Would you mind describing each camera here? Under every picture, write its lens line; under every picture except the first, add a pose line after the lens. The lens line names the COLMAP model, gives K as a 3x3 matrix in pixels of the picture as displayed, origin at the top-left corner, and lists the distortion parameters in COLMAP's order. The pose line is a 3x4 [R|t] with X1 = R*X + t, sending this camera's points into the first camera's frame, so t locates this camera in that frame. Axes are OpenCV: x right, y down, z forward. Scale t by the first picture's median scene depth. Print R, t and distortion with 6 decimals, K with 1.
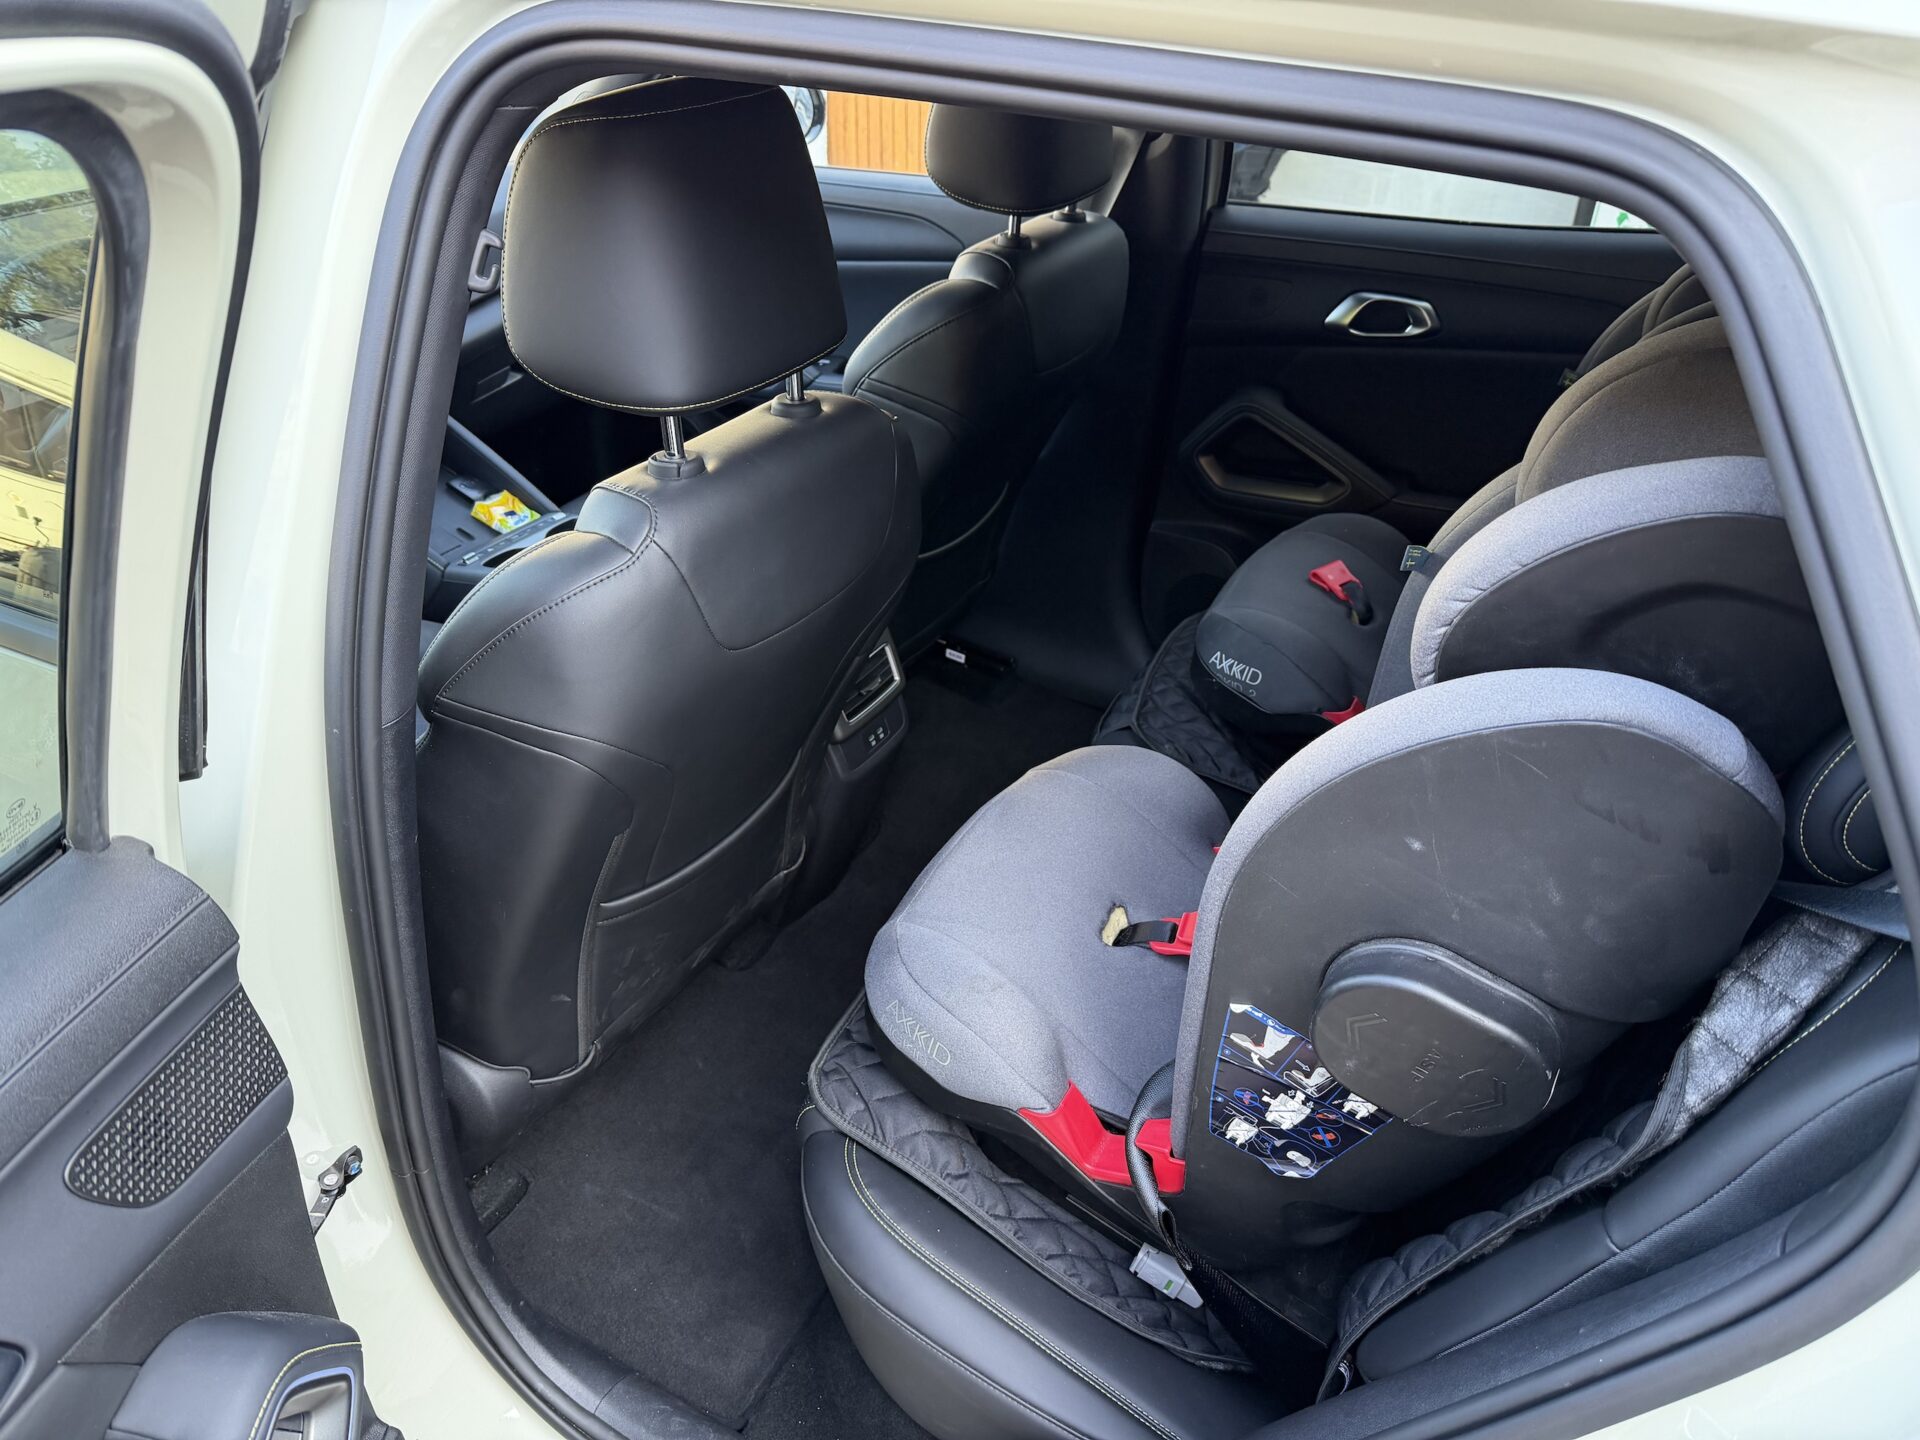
lens RADIAL K [[1440.5, 0, 959.6], [0, 1440.5, 714.4], [0, 0, 1]] dist [-0.022281, -0.002216]
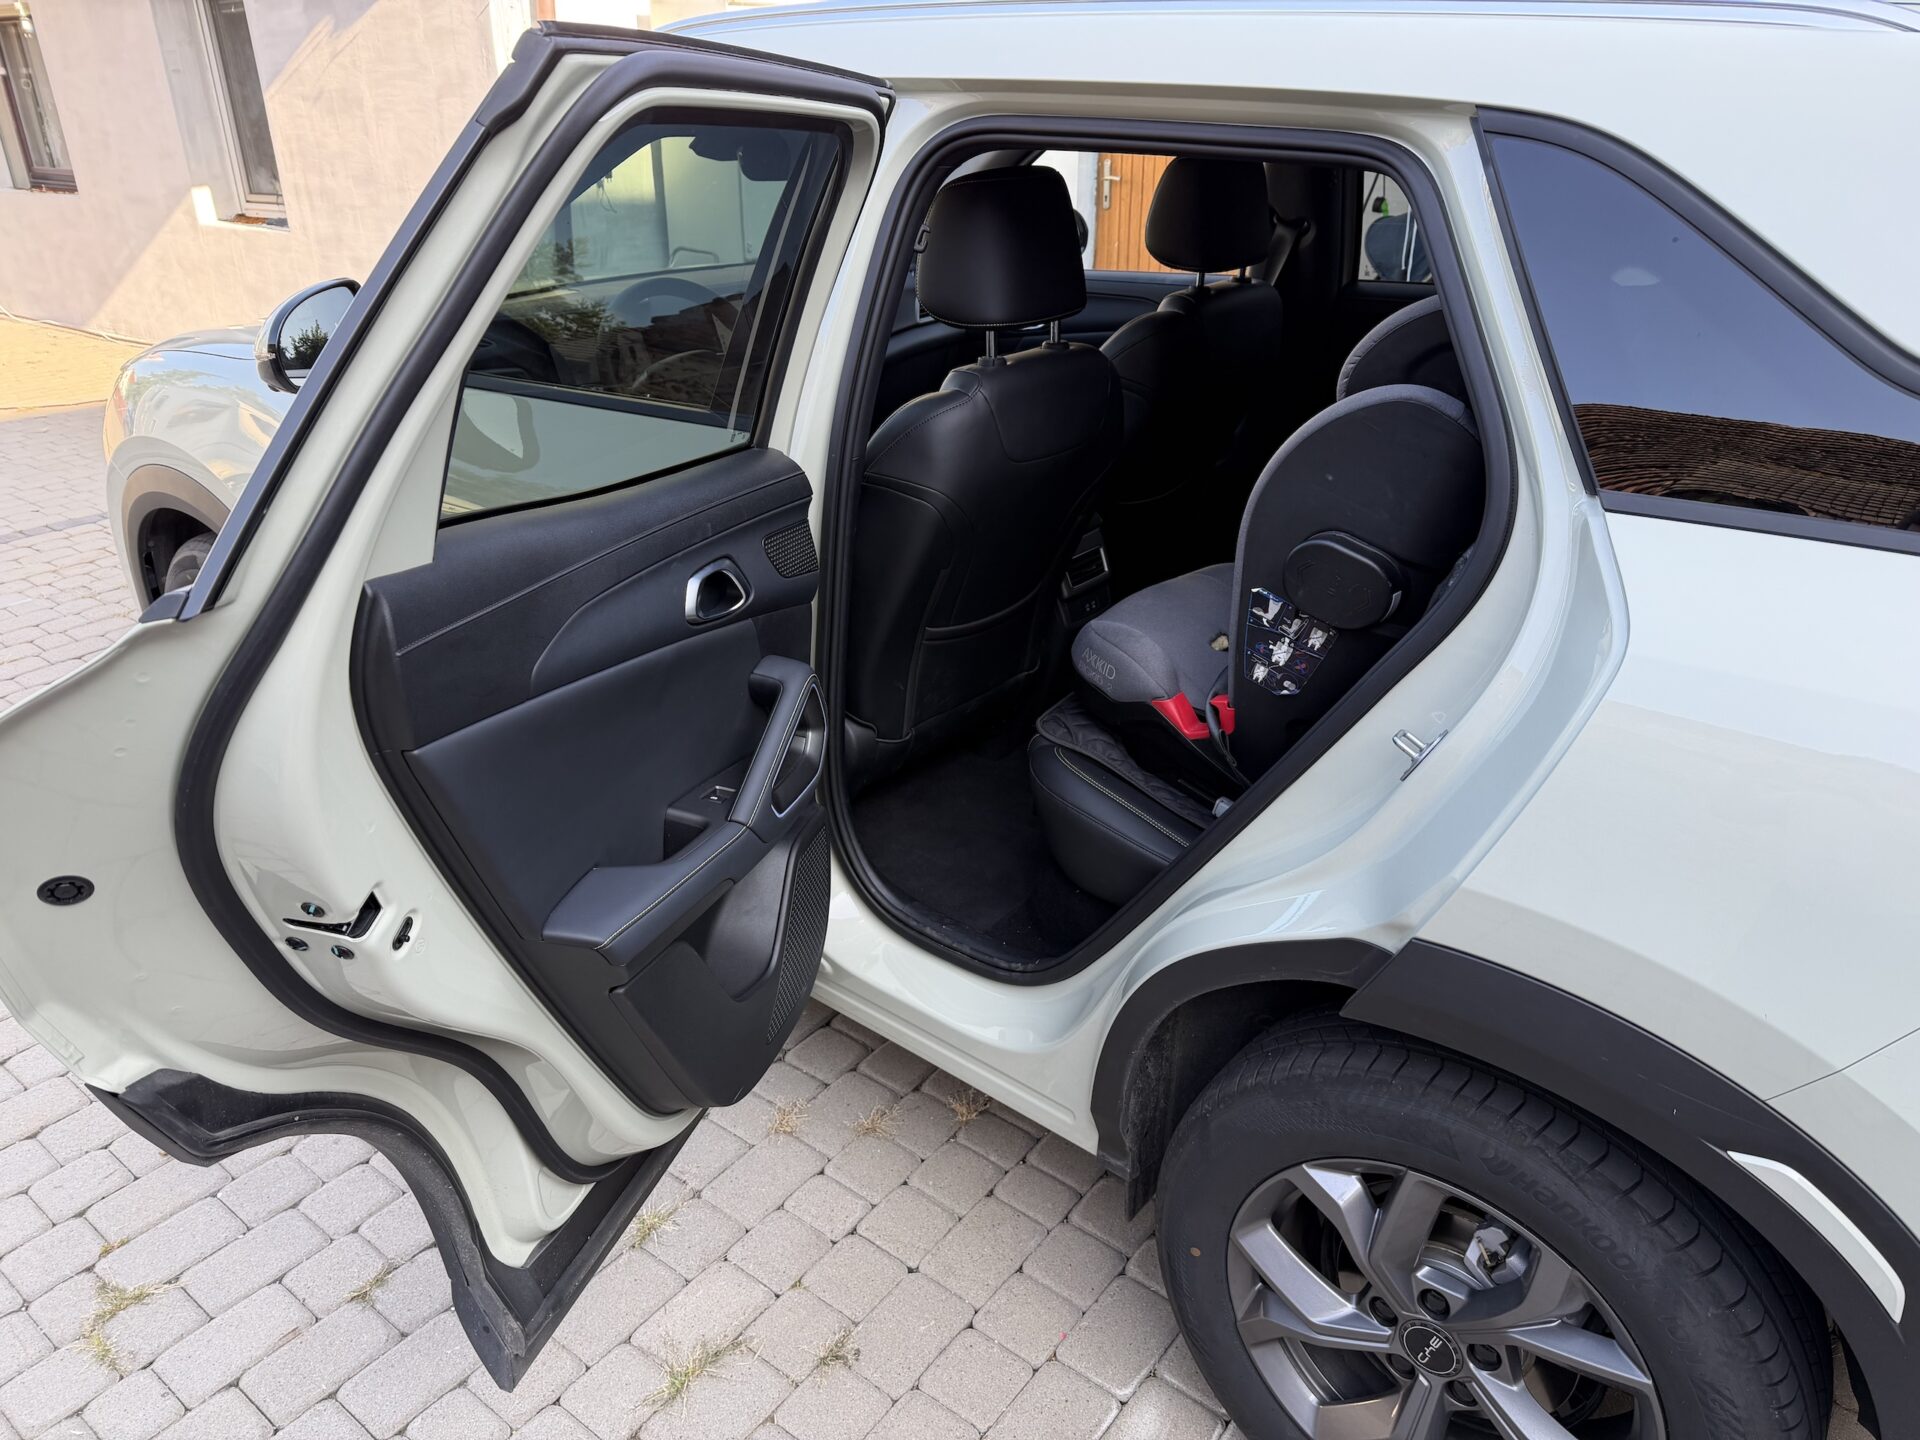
lens RADIAL K [[1318.0, 0, 960.0], [0, 1318.0, 720.0], [0, 0, 1]] dist [0.045202, -0.079394]
pose [[0.984051, 0.057755, -0.168252, 0.087103], [-0.071329, 0.994571, -0.075773, 0.448427], [0.162963, 0.086566, 0.982827, -0.707398]]
